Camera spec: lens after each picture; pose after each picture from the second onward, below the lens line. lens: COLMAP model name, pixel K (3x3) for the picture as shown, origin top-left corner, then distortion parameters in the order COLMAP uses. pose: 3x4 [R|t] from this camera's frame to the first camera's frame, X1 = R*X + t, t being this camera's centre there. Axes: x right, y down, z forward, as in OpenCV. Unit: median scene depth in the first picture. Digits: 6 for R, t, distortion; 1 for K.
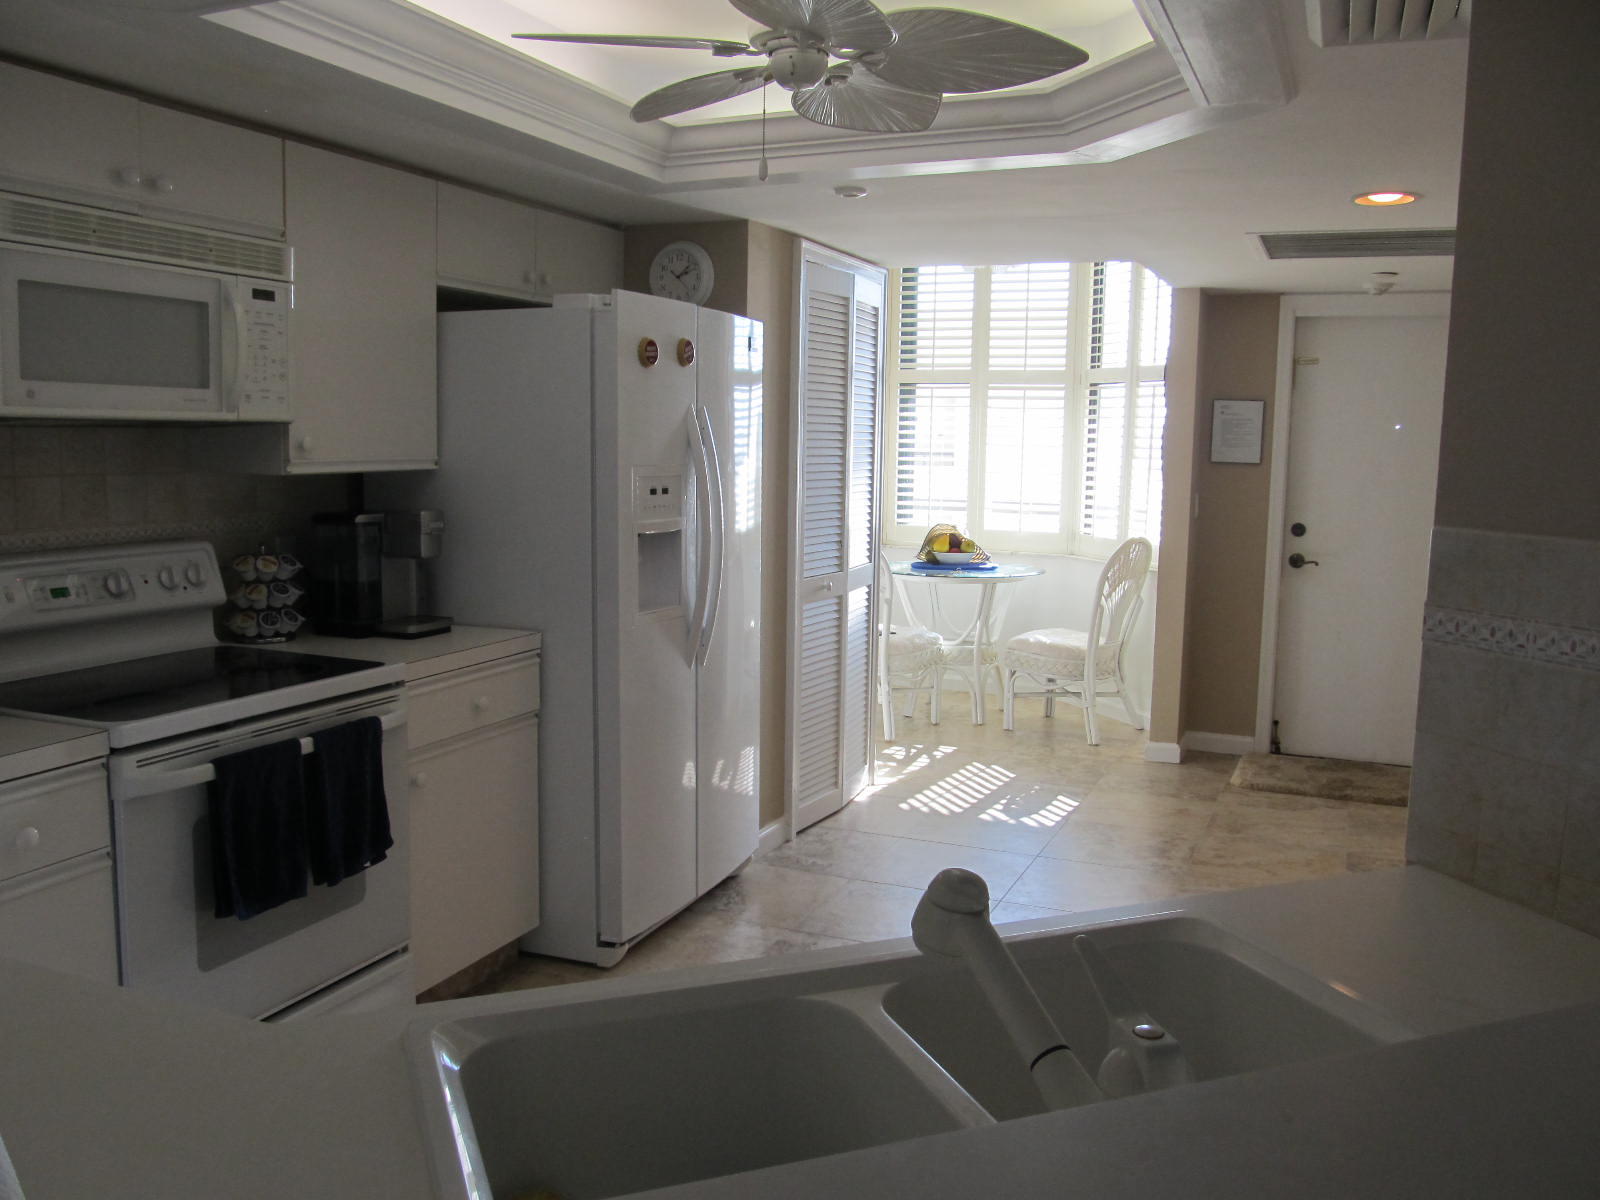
lens RADIAL K [[1335.1, 0, 800.0], [0, 1335.1, 600.0], [0, 0, 1]] dist [-0.072331, -0.001208]
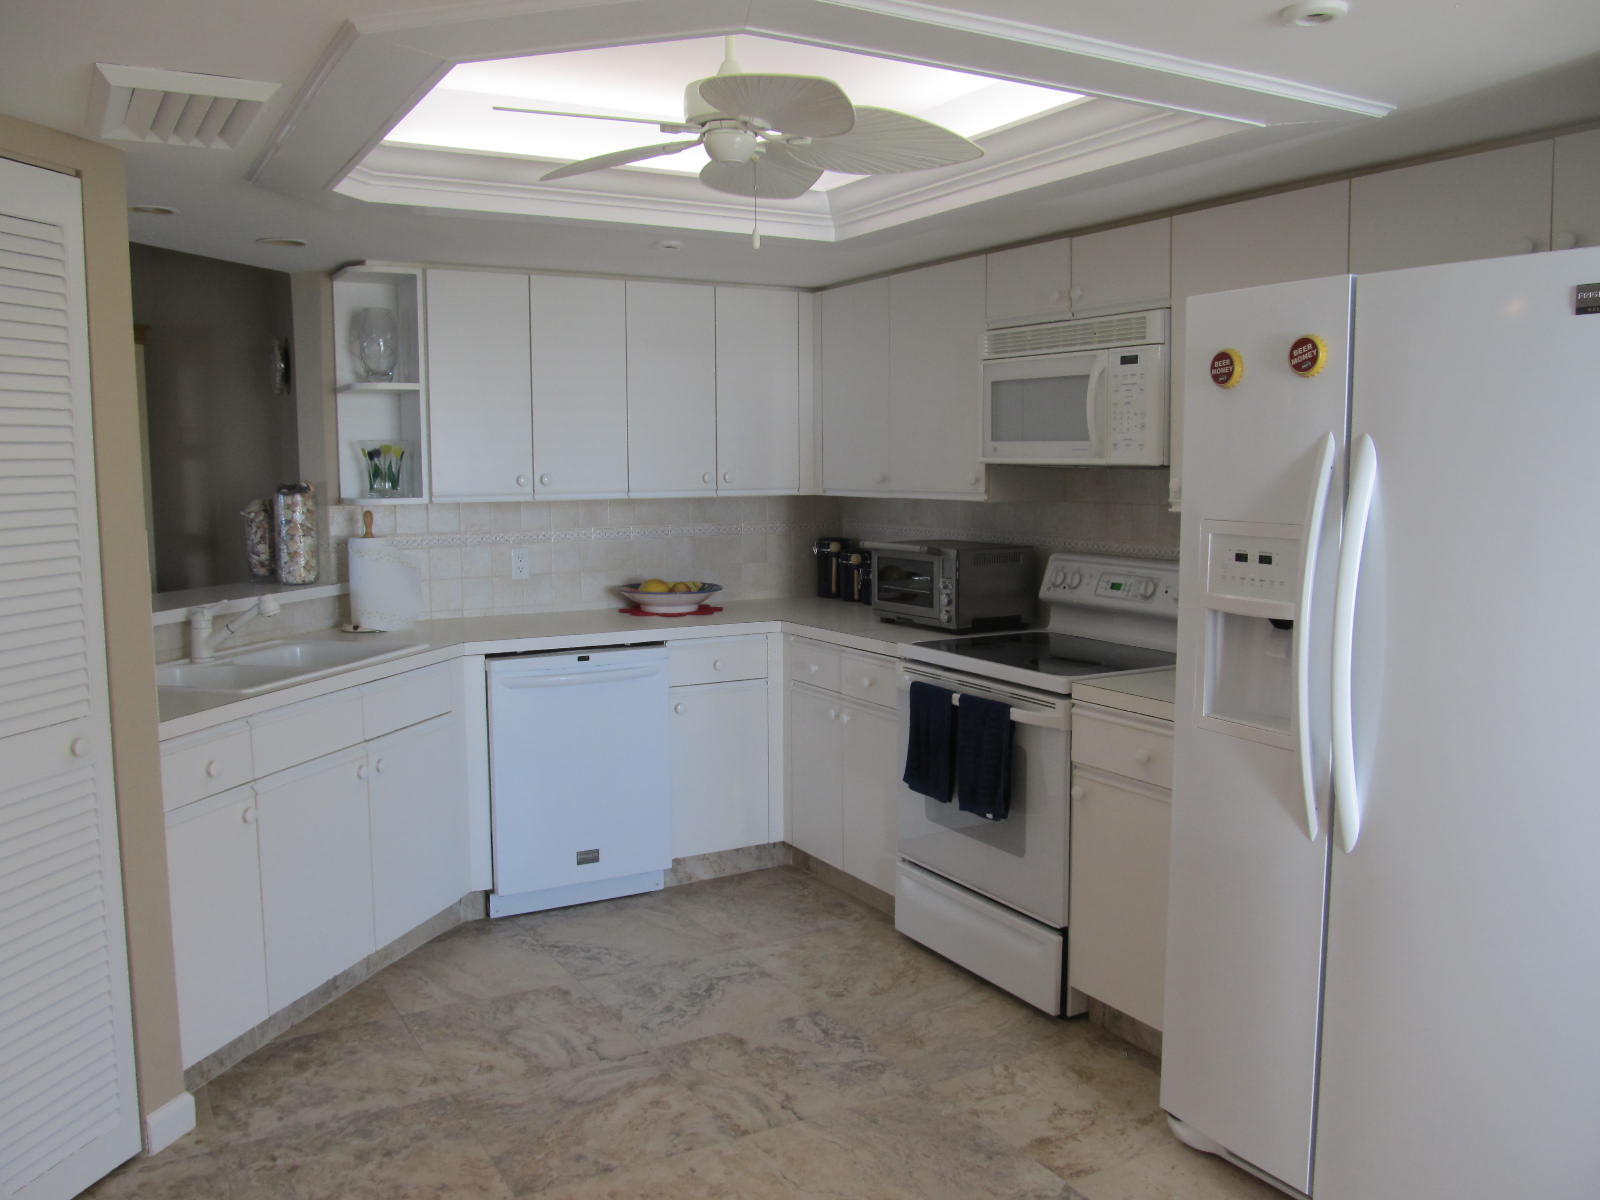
lens RADIAL K [[1335.1, 0, 800.0], [0, 1335.1, 600.0], [0, 0, 1]] dist [-0.072331, -0.001208]
pose [[-0.619529, 0.071256, -0.781733, 0.739851], [-0.099531, 0.980703, 0.168272, -0.191598], [0.778638, 0.182056, -0.600482, 1.536805]]
